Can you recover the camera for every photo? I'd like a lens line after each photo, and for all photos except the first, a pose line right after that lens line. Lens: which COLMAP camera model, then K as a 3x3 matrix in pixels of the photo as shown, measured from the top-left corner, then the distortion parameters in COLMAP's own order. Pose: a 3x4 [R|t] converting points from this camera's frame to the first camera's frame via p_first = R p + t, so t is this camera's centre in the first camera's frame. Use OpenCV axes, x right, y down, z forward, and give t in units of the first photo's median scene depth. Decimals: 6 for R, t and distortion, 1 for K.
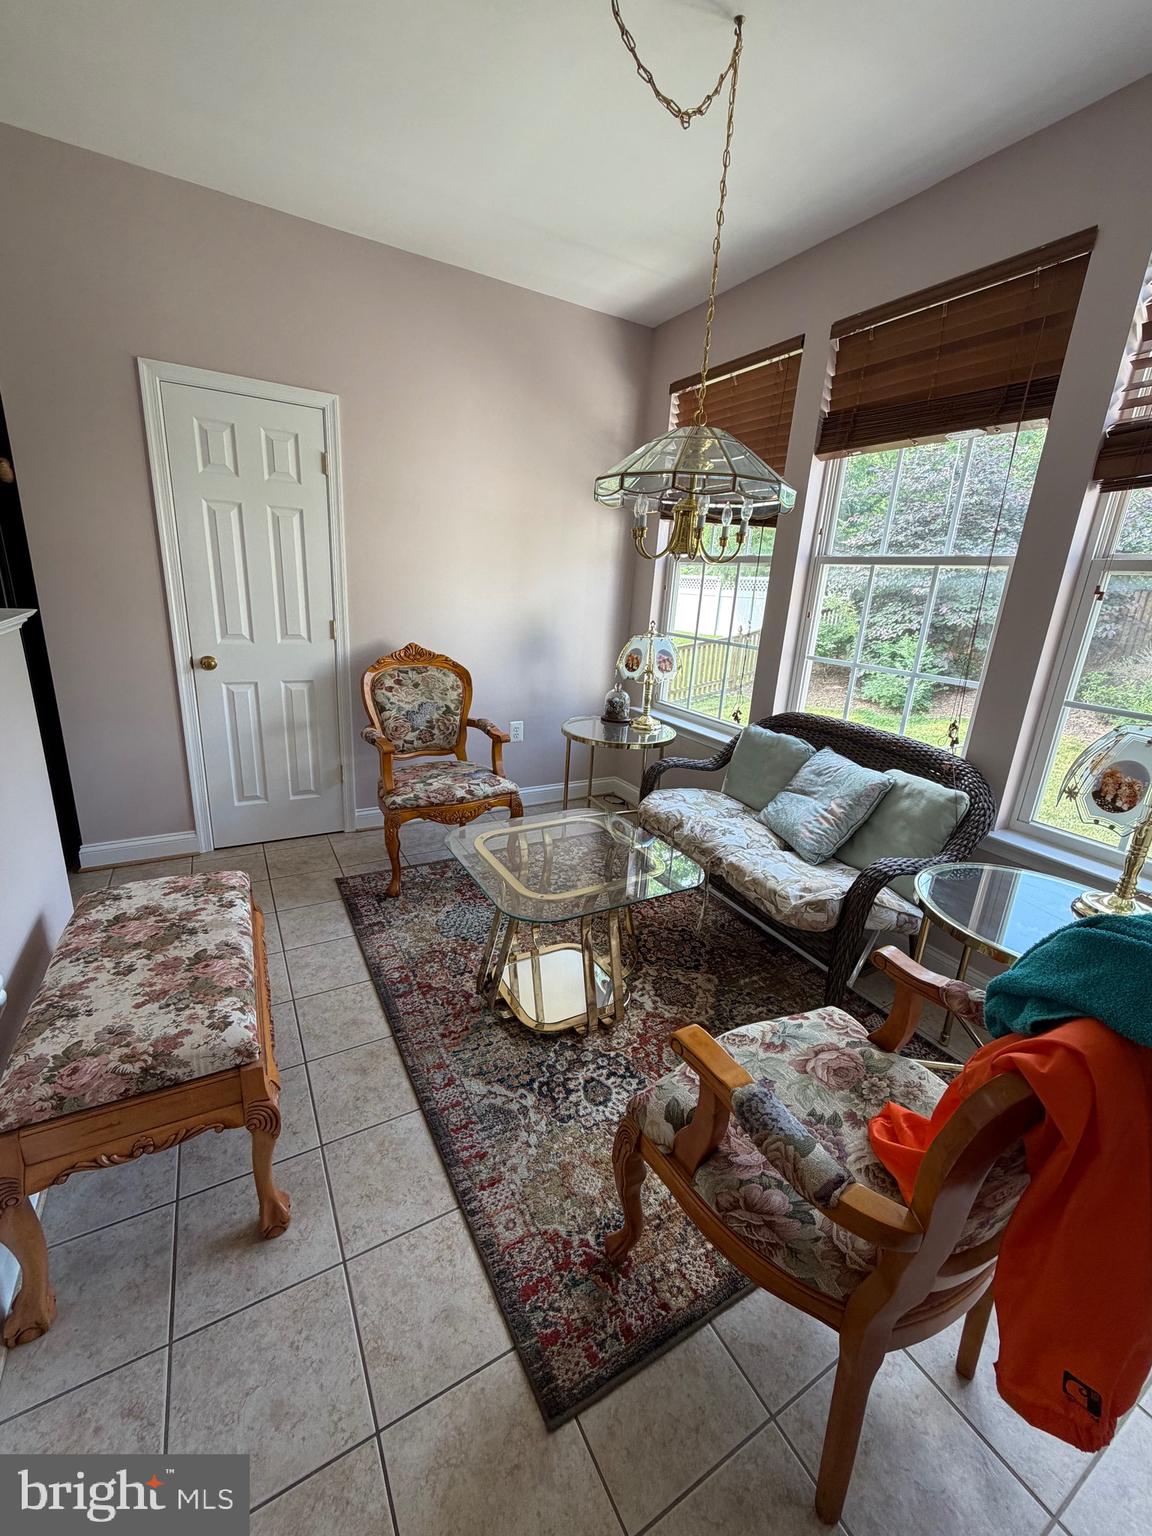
lens RADIAL K [[612.6, 0, 571.8], [0, 612.6, 762.9], [0, 0, 1]] dist [0.000377, -0.000181]
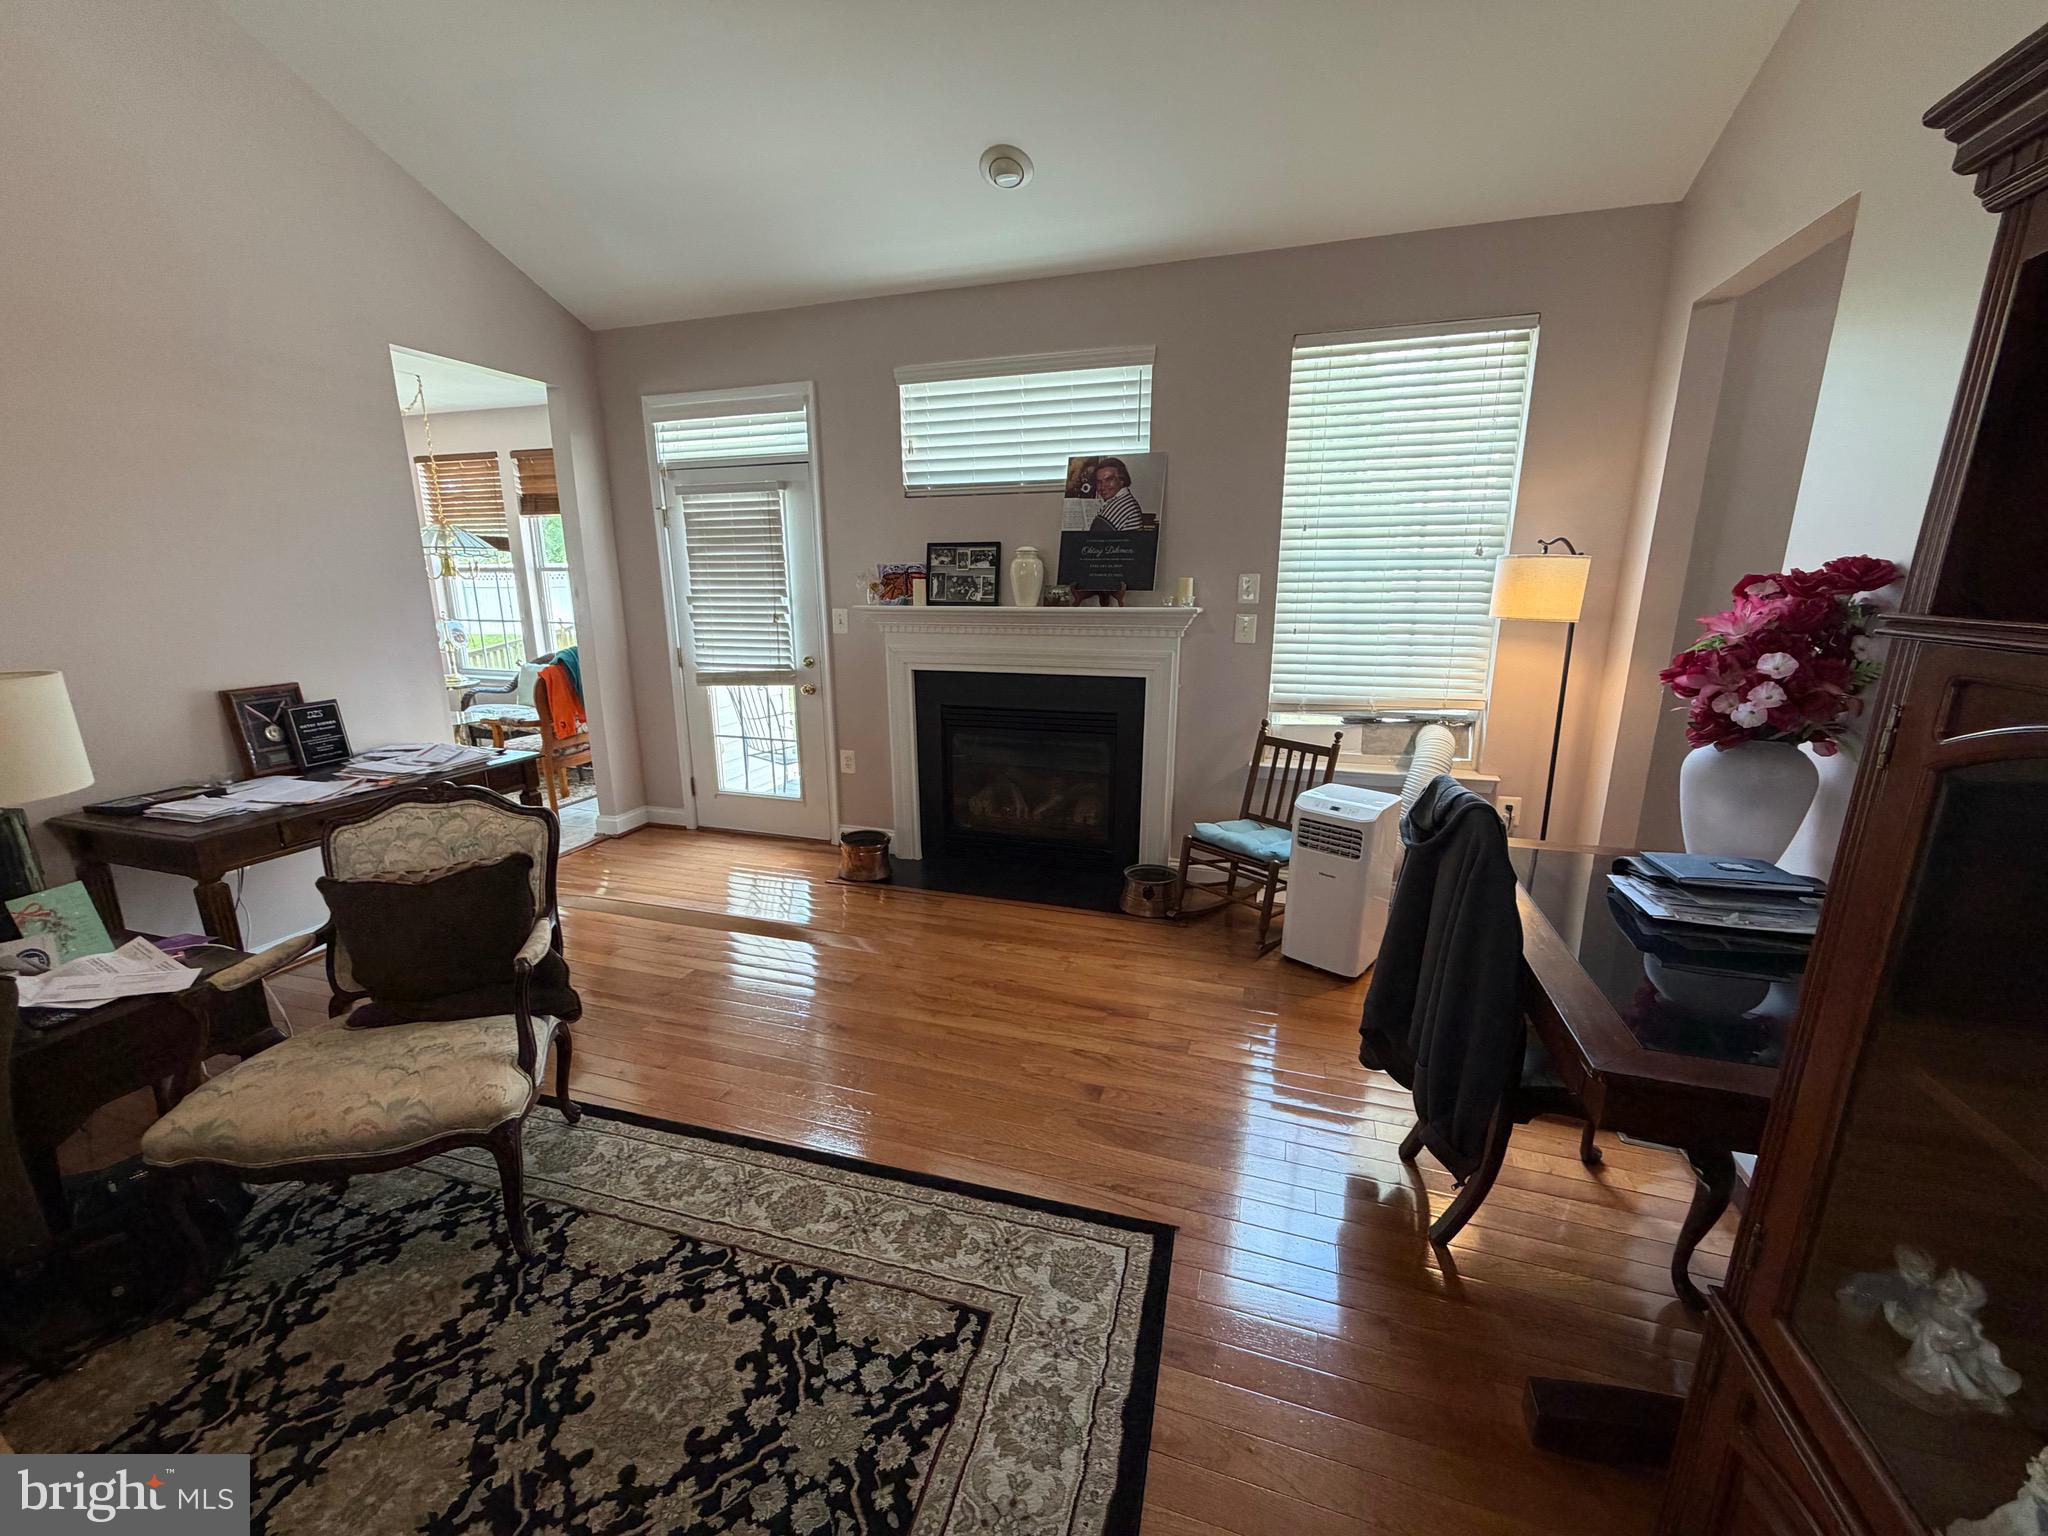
lens RADIAL K [[816.9, 0, 1016.3], [0, 816.9, 775.4], [0, 0, 1]] dist [0.000377, -0.000181]
pose [[0.743445, -0.215465, 0.633139, -0.214861], [0.232861, 0.970841, 0.056960, 0.449104], [-0.626950, 0.105087, 0.771940, -1.678920]]
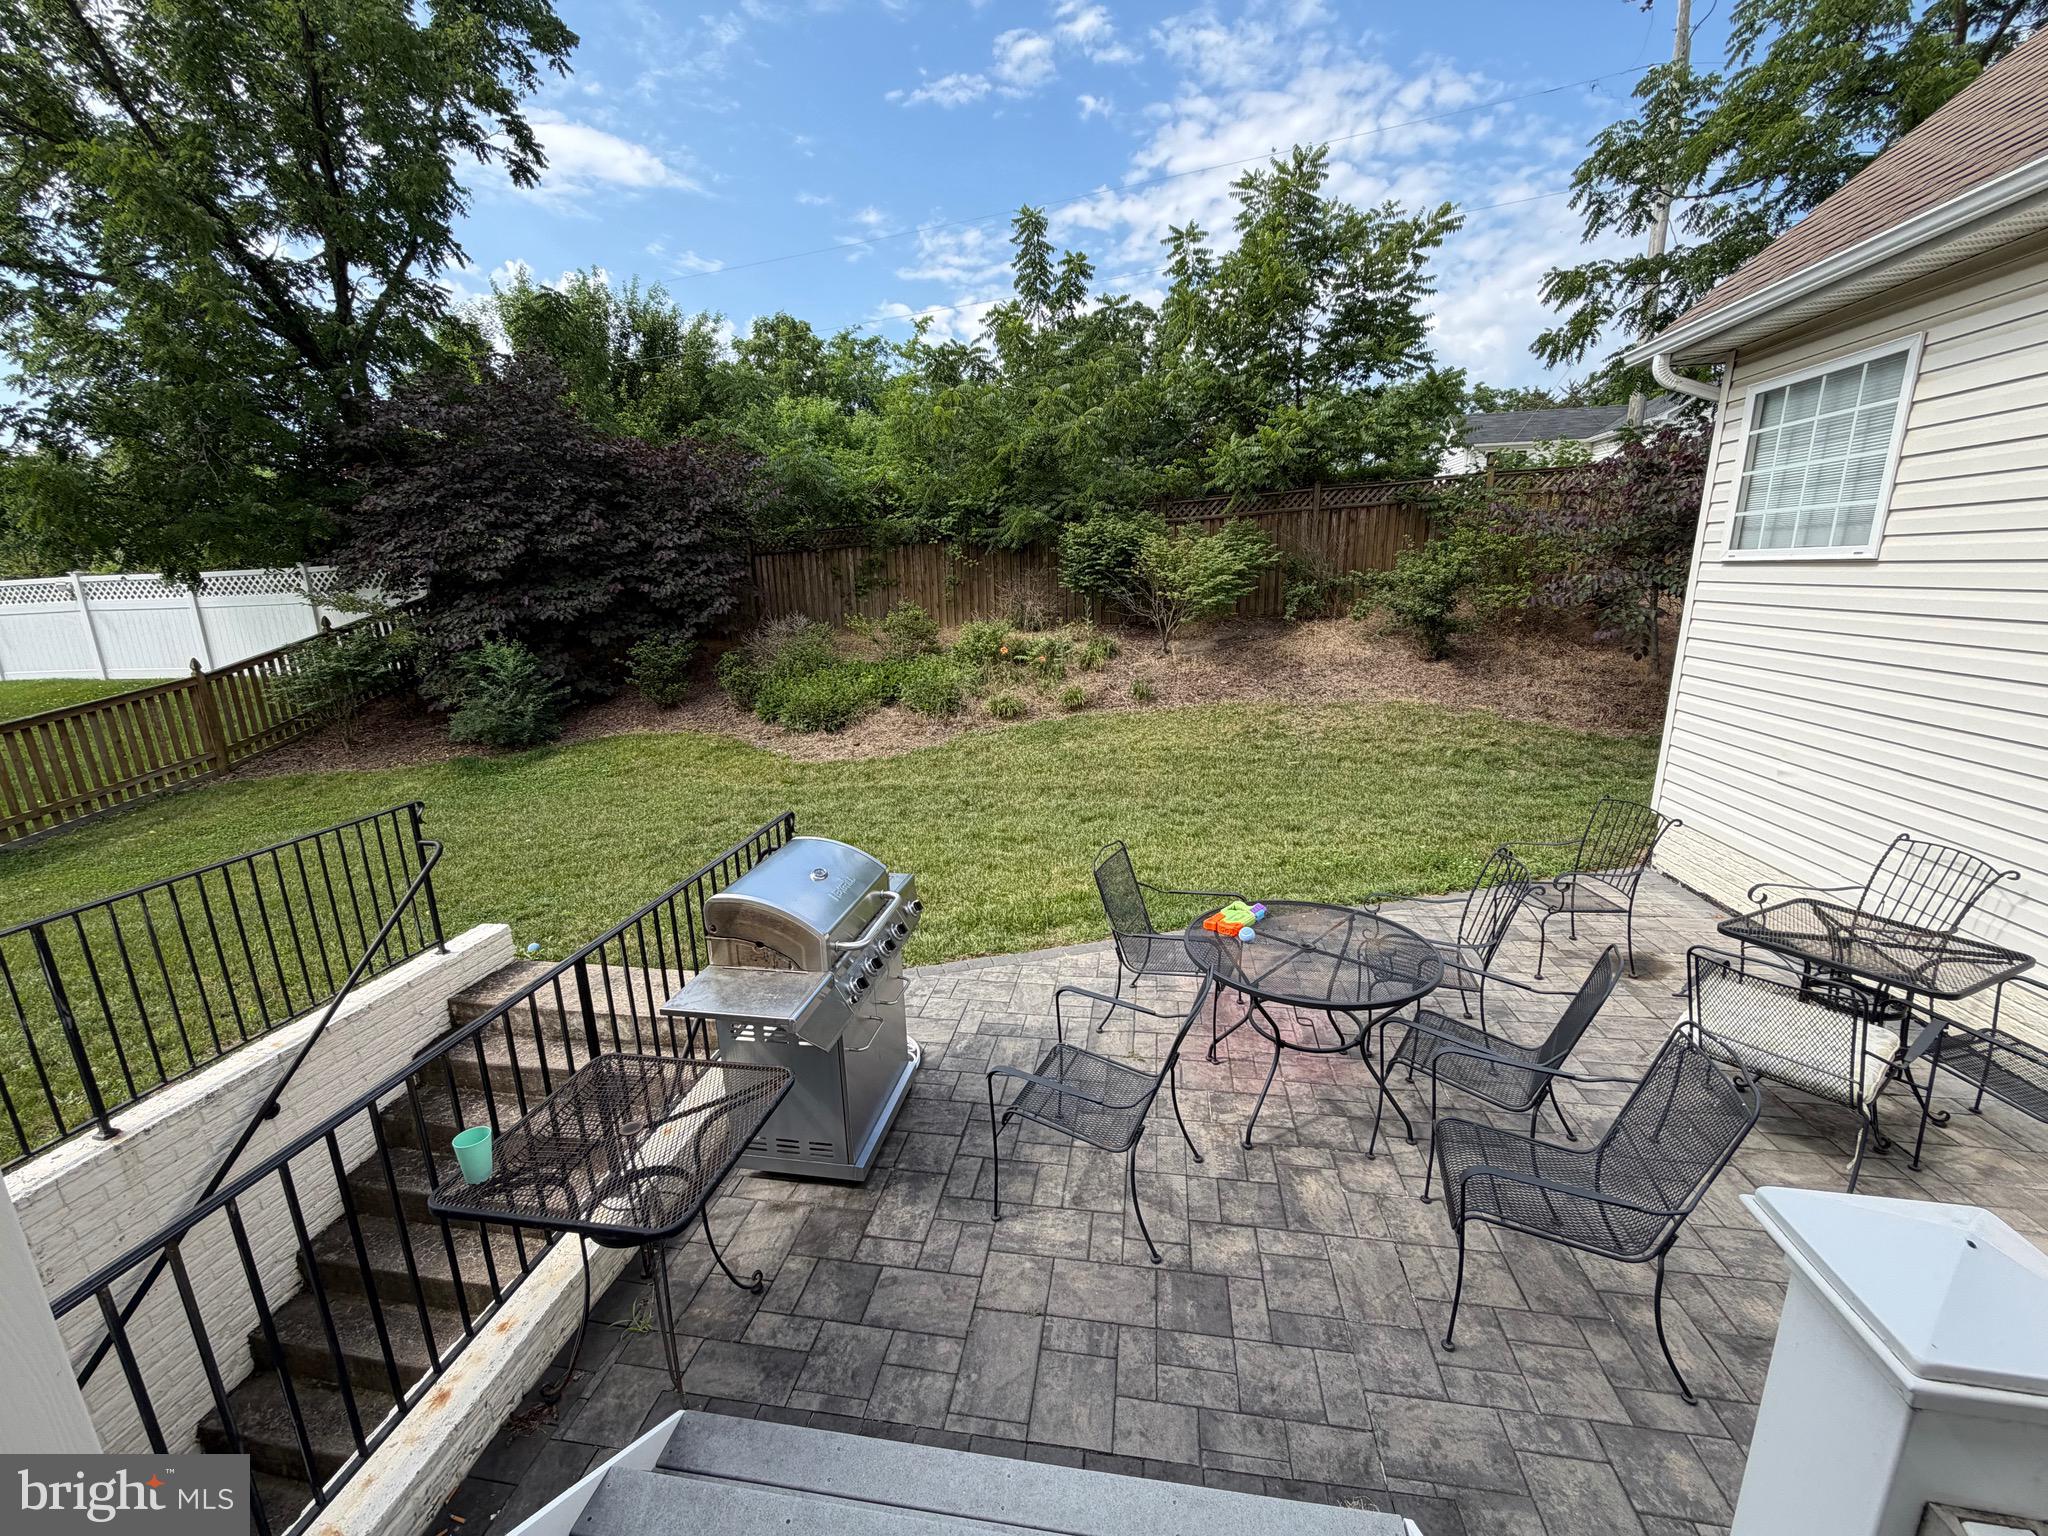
lens RADIAL K [[816.9, 0, 1022.4], [0, 816.9, 773.0], [0, 0, 1]] dist [0.000377, -0.000181]
pose [[0.630049, -0.252273, 0.734437, 0.181781], [0.278742, 0.956203, 0.089324, 0.018464], [-0.724804, 0.148440, 0.672773, -0.029536]]
